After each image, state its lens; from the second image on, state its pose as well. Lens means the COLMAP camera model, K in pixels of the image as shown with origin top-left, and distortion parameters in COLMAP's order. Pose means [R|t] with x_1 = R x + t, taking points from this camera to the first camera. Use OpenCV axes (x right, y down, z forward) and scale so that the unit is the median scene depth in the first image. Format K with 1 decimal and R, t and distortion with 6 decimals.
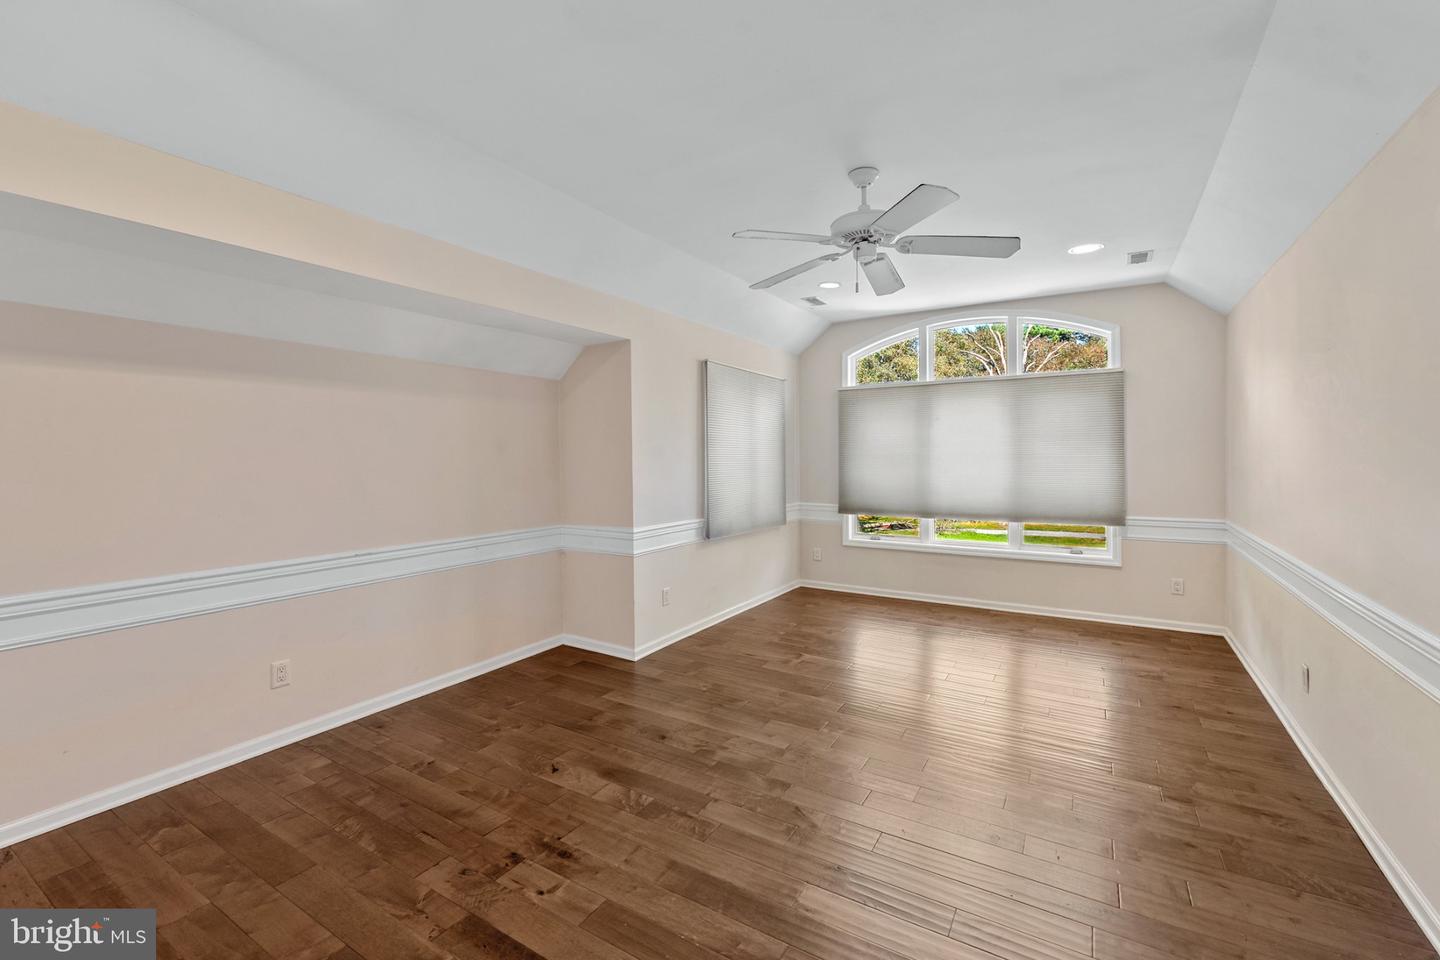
lens RADIAL K [[590.7, 0, 720.8], [0, 590.7, 460.1], [0, 0, 1]] dist [-0.000809, -0.000151]
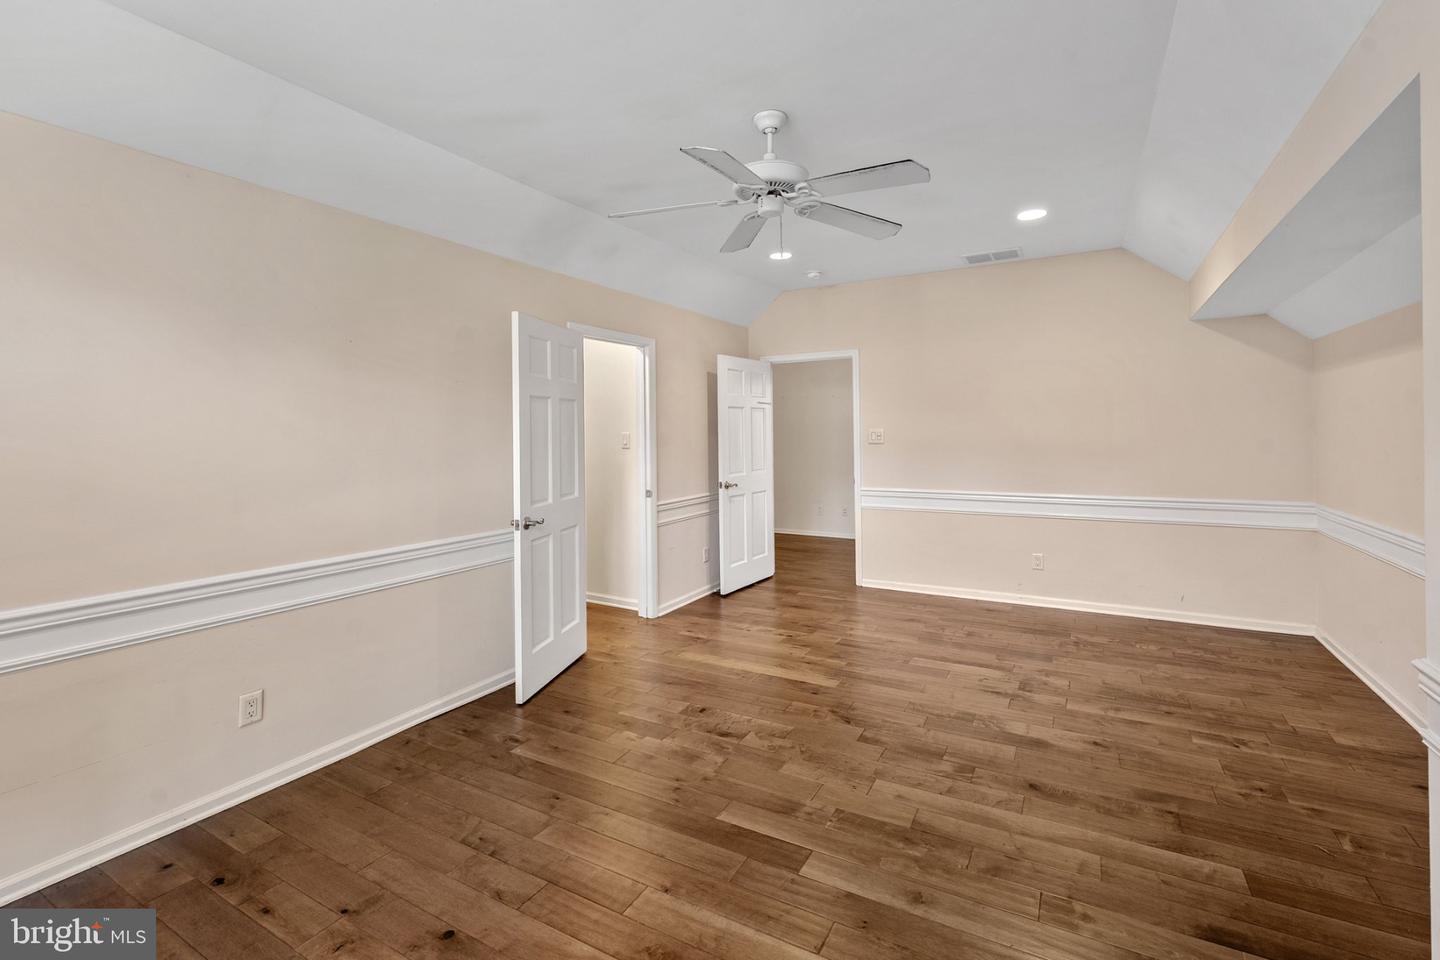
lens RADIAL K [[590.7, 0, 720.8], [0, 590.7, 460.1], [0, 0, 1]] dist [-0.000809, -0.000151]
pose [[-0.999731, 0.014412, -0.018160, 0.366975], [0.013227, 0.997878, 0.063755, -0.025701], [0.019040, 0.063498, -0.997800, 1.962477]]
